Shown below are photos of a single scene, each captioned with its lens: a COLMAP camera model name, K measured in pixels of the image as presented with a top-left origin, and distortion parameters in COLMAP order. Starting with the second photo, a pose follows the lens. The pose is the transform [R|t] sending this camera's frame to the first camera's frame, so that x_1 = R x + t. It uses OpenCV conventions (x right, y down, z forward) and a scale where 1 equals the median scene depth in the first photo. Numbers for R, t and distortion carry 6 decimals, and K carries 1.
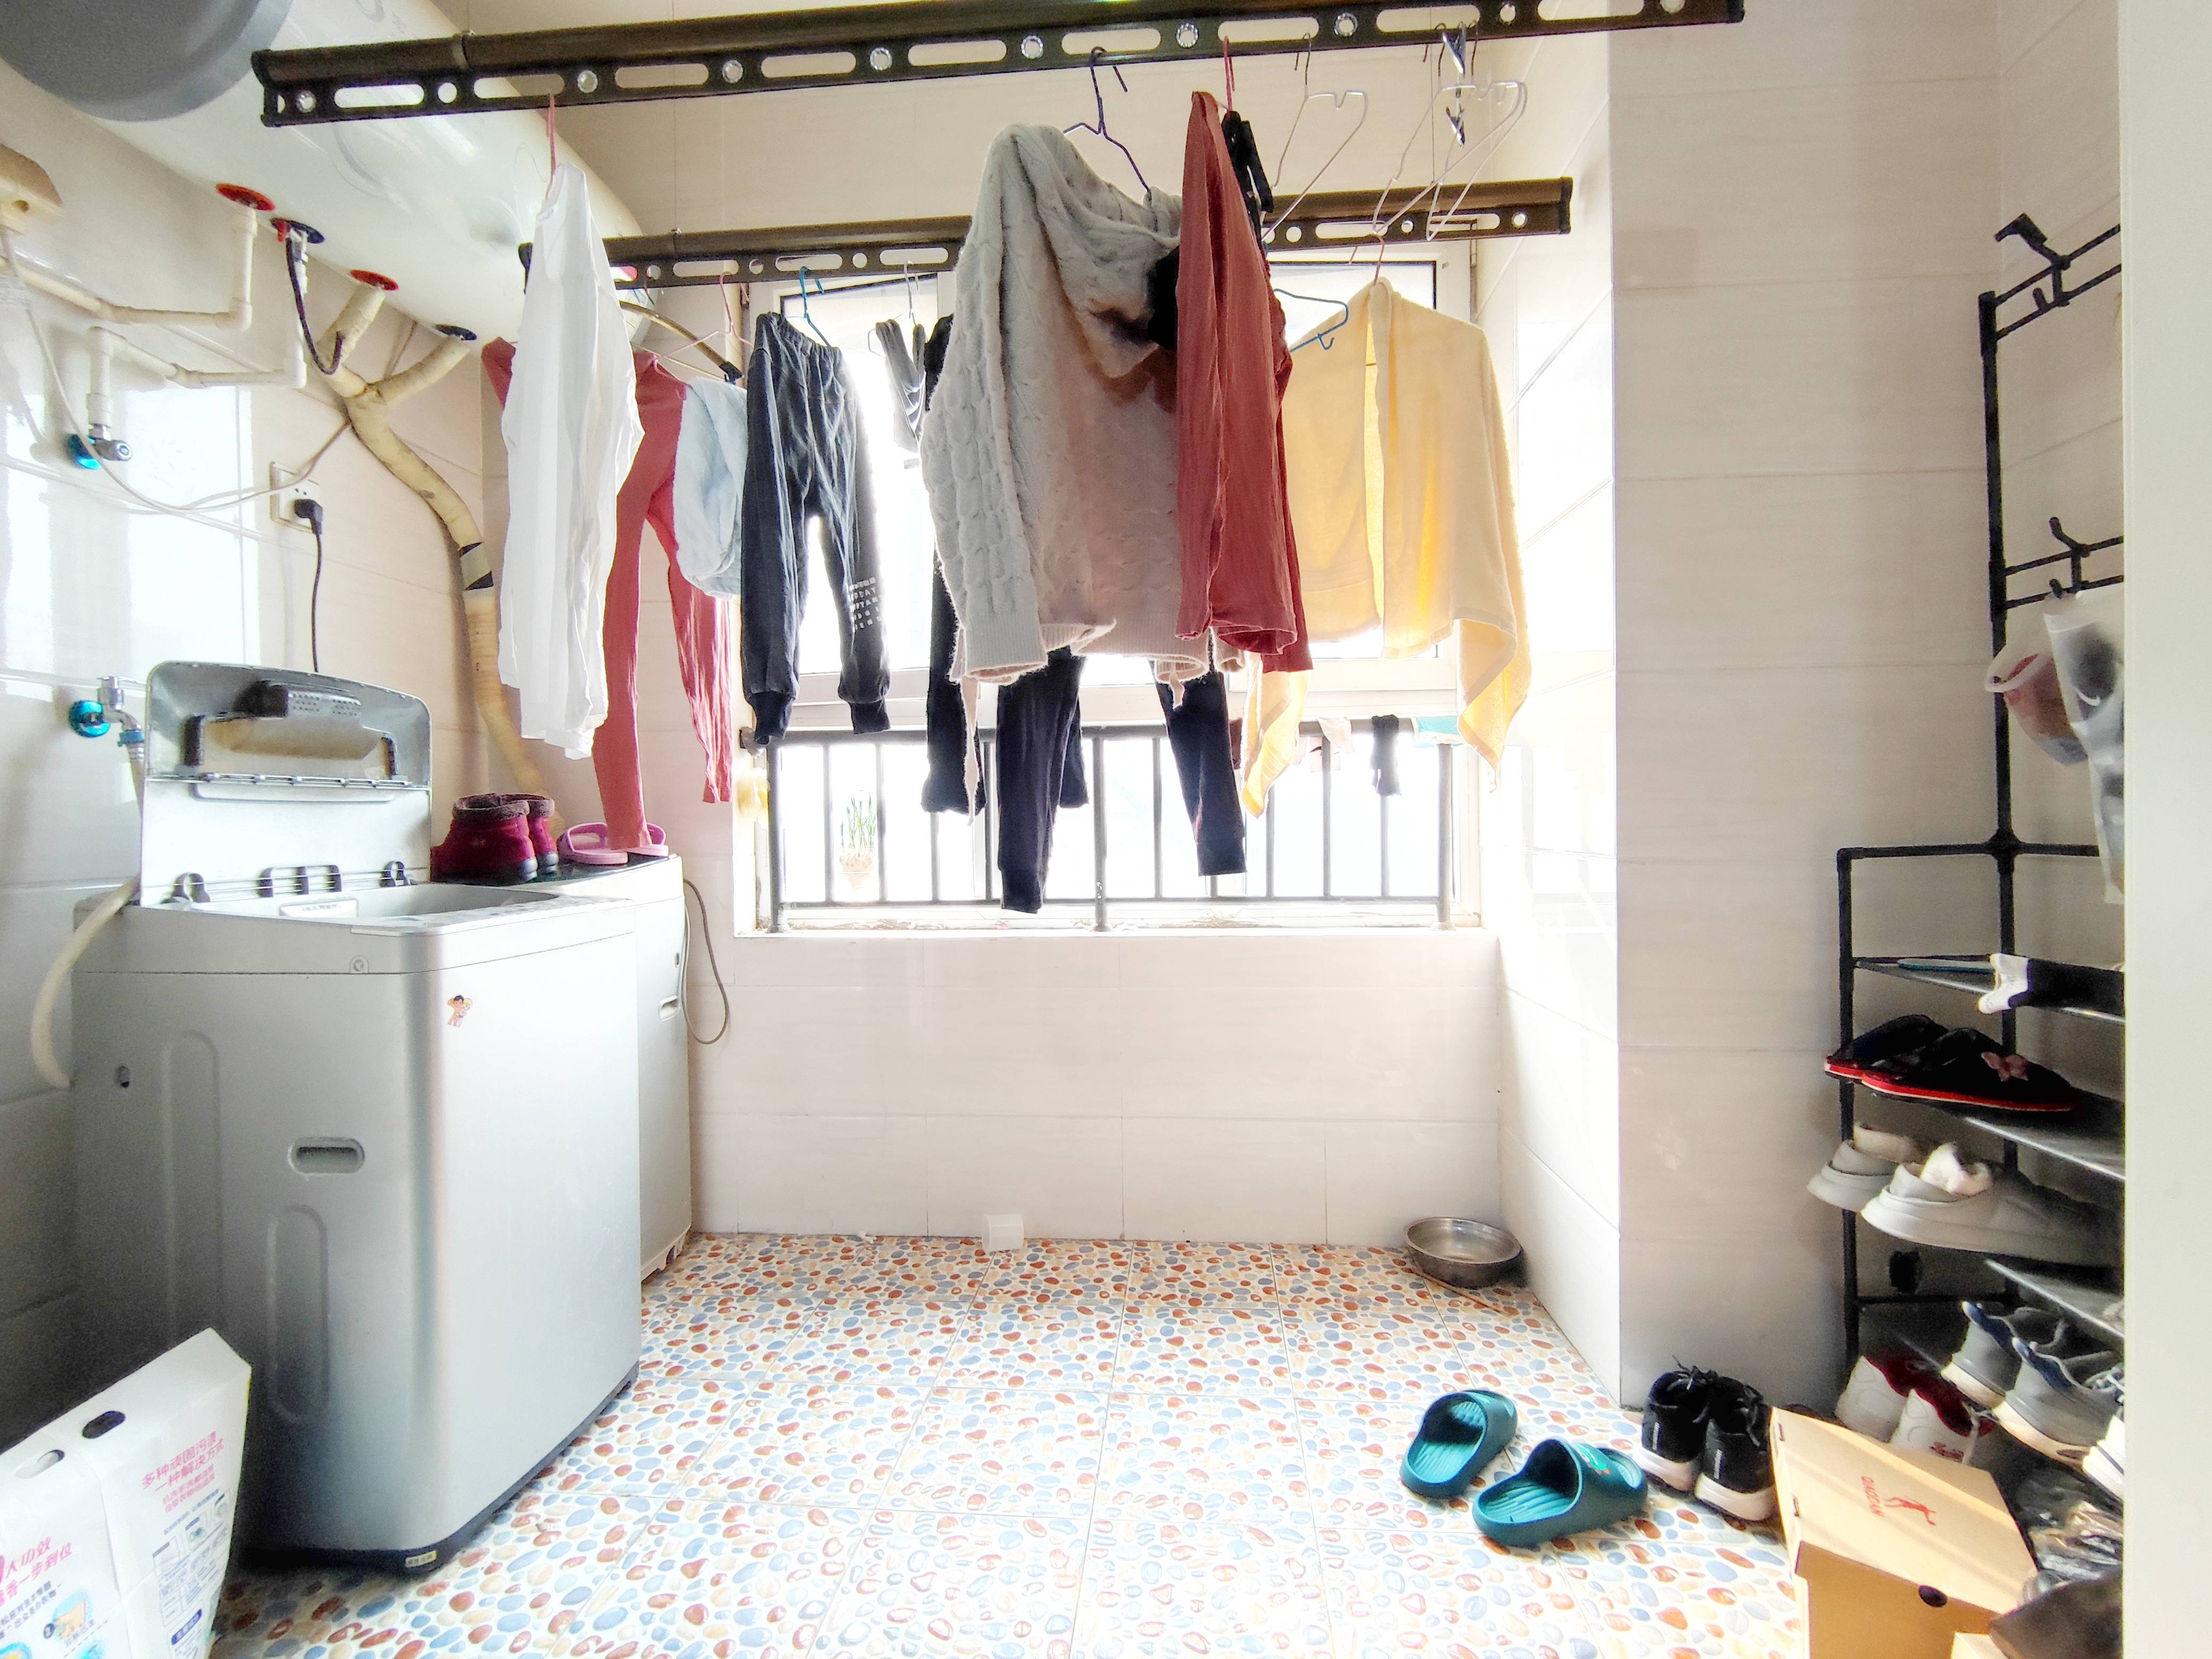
lens RADIAL K [[1017.1, 0, 1106.0], [0, 1017.1, 829.5], [0, 0, 1]] dist [-0.000323, -0.000079]
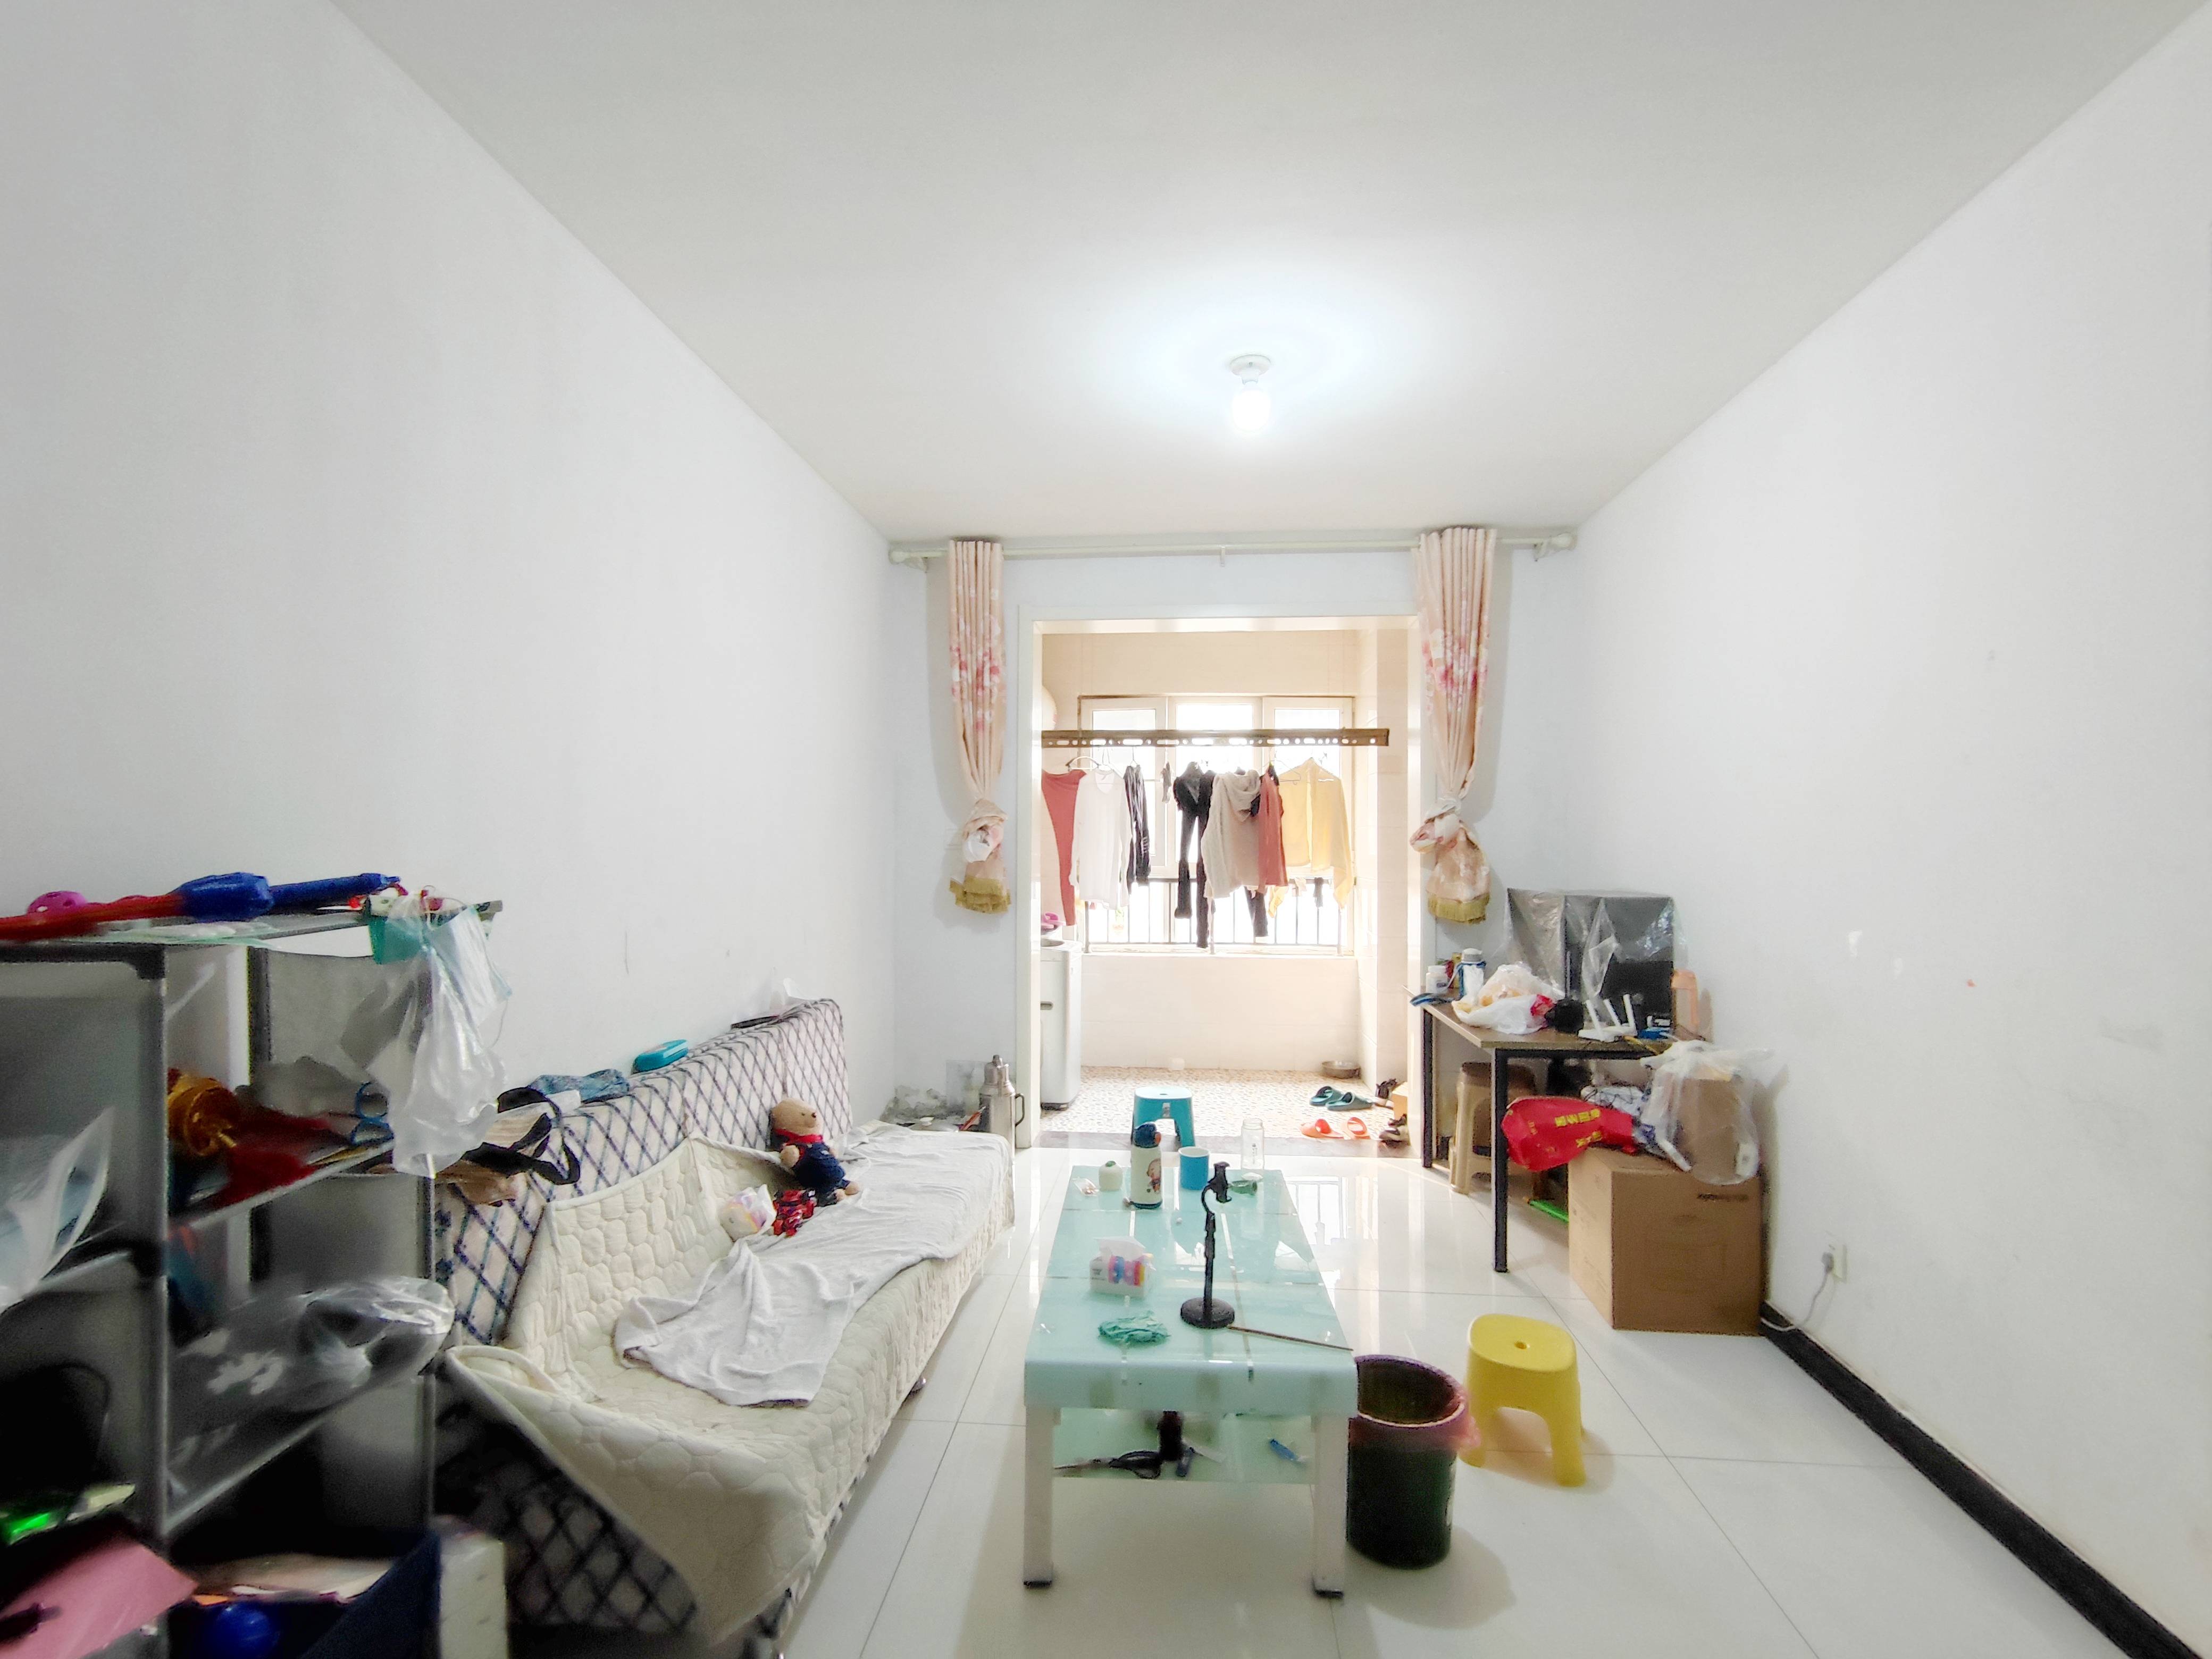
lens RADIAL K [[1017.1, 0, 1106.0], [0, 1017.1, 829.5], [0, 0, 1]] dist [-0.000323, -0.000079]
pose [[0.999856, 0.016675, -0.002995, -0.394439], [-0.016744, 0.999561, -0.024430, -0.221957], [0.002587, 0.024477, 0.999697, -2.350117]]
